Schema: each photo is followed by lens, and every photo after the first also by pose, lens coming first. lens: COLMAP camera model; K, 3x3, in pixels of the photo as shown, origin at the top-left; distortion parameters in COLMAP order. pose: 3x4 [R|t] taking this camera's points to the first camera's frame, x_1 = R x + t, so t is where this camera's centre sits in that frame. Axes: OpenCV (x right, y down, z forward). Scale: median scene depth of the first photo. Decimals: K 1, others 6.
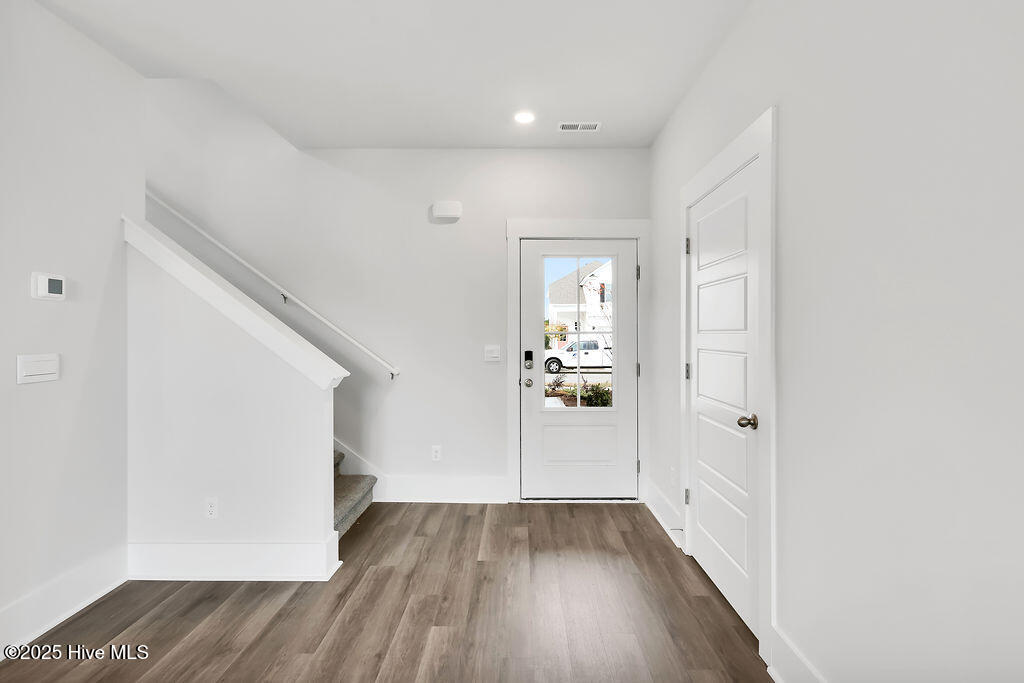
lens RADIAL K [[472.0, 0, 515.1], [0, 472.0, 334.0], [0, 0, 1]] dist [-0.066297, 0.023606]
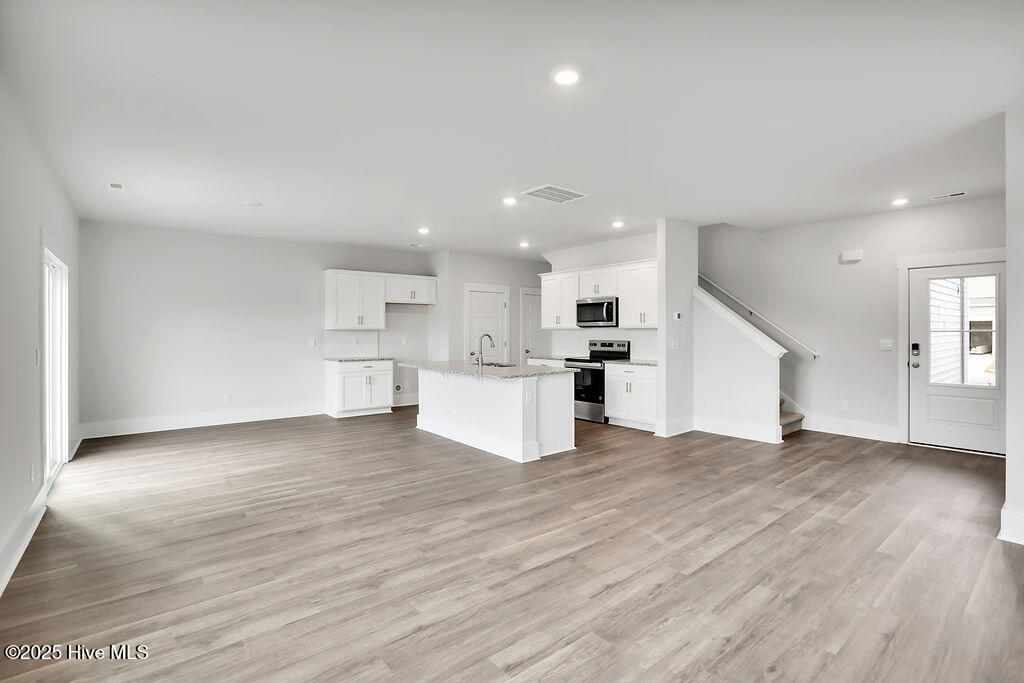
lens RADIAL K [[472.0, 0, 515.1], [0, 472.0, 334.0], [0, 0, 1]] dist [-0.066297, 0.023606]
pose [[0.645630, 0.001990, -0.763648, 0.313125], [0.001172, 0.999993, 0.003596, -0.001881], [0.763650, -0.003217, 0.645623, -0.918783]]
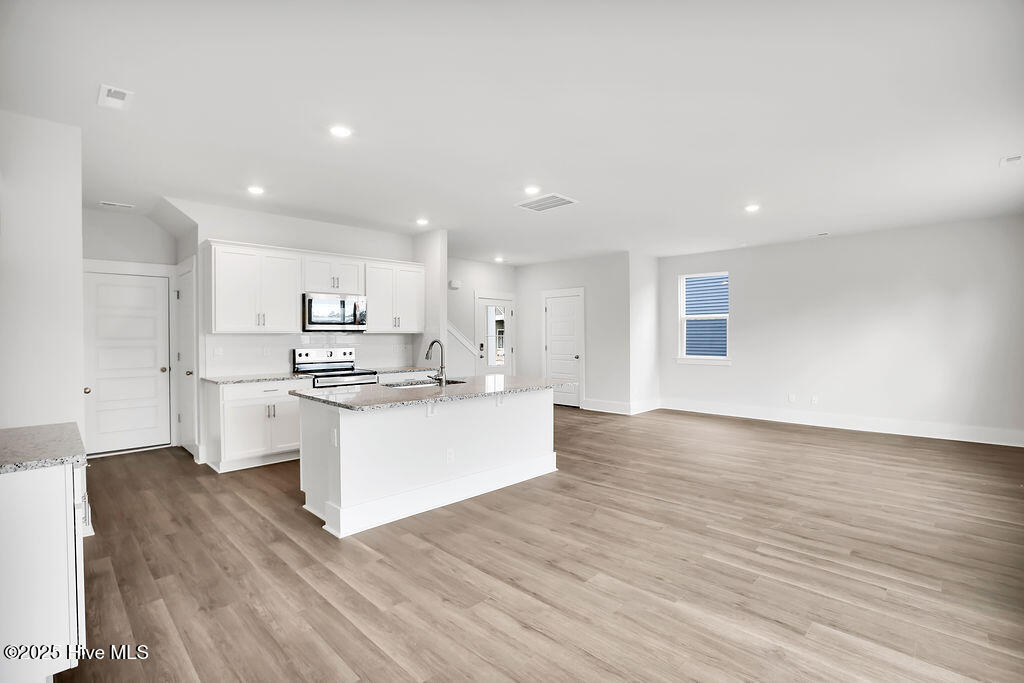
lens RADIAL K [[474.0, 0, 512.0], [0, 474.0, 341.5], [0, 0, 1]] dist [-0.055981, 0.020020]
pose [[0.694647, -0.012918, 0.719235, -1.675038], [0.006659, 0.999911, 0.011527, -0.003438], [-0.719320, -0.003218, 0.694672, -0.863718]]
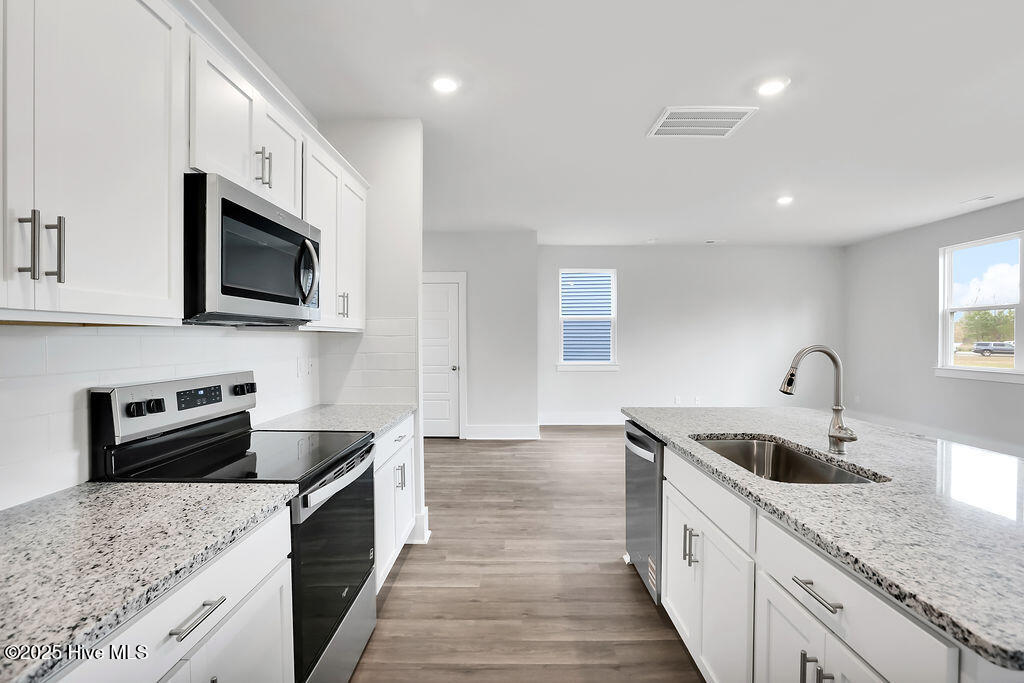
lens RADIAL K [[474.0, 0, 512.0], [0, 474.0, 341.5], [0, 0, 1]] dist [-0.055981, 0.020020]
pose [[-0.009618, -0.008942, 0.999914, -1.451049], [0.005314, 0.999945, 0.008994, -0.006820], [-0.999940, 0.005400, -0.009570, 0.361503]]
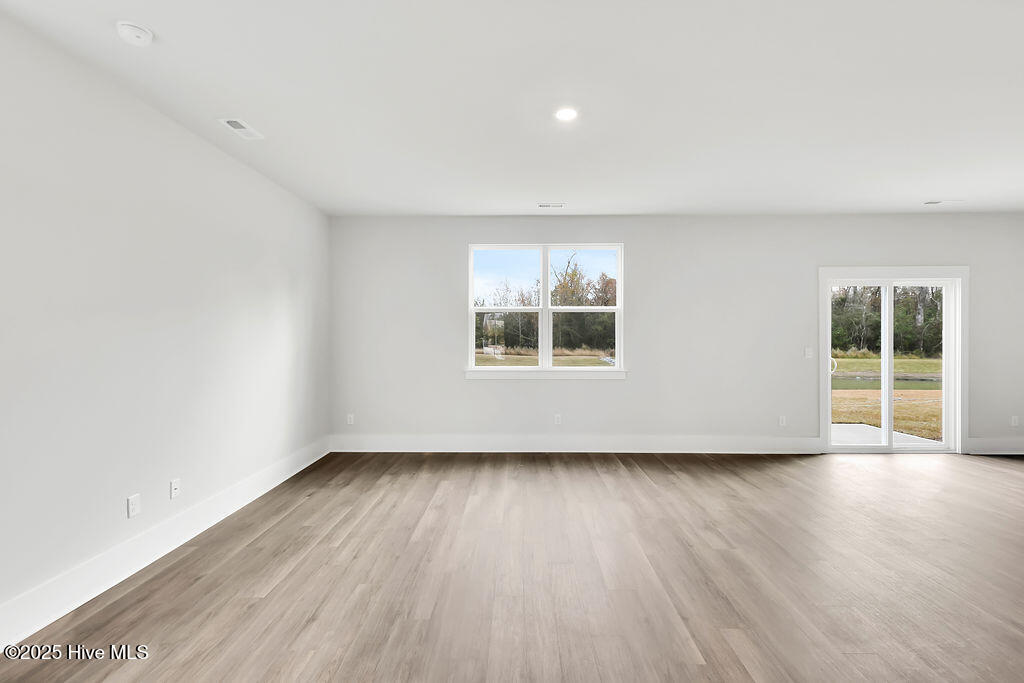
lens RADIAL K [[456.3, 0, 510.8], [0, 456.3, 337.2], [0, 0, 1]] dist [0.002814, 0.000062]
pose [[-0.999995, 0.000519, 0.003136, -0.072603], [0.000532, 0.999991, 0.004215, -0.007519], [-0.003134, 0.004217, -0.999986, 0.369169]]
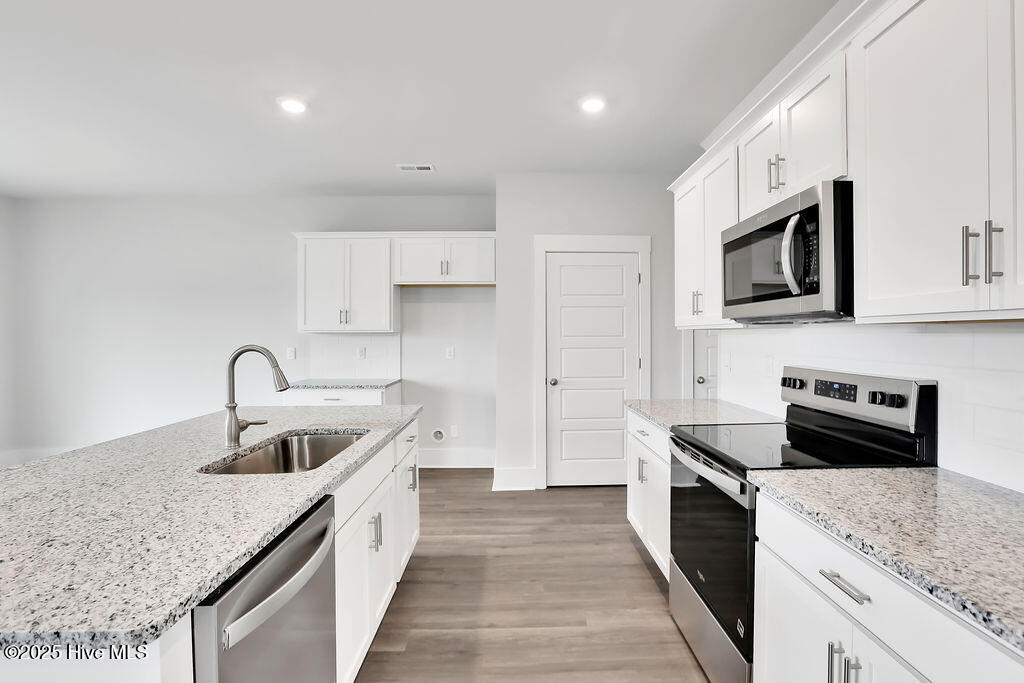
lens RADIAL K [[488.1, 0, 541.6], [0, 488.1, 338.5], [0, 0, 1]] dist [0.002856, 0.000296]
pose [[0.073609, 0.004312, -0.997278, -0.456105], [-0.000728, 0.999991, 0.004270, -0.006186], [0.997287, 0.000411, 0.073611, 0.316240]]
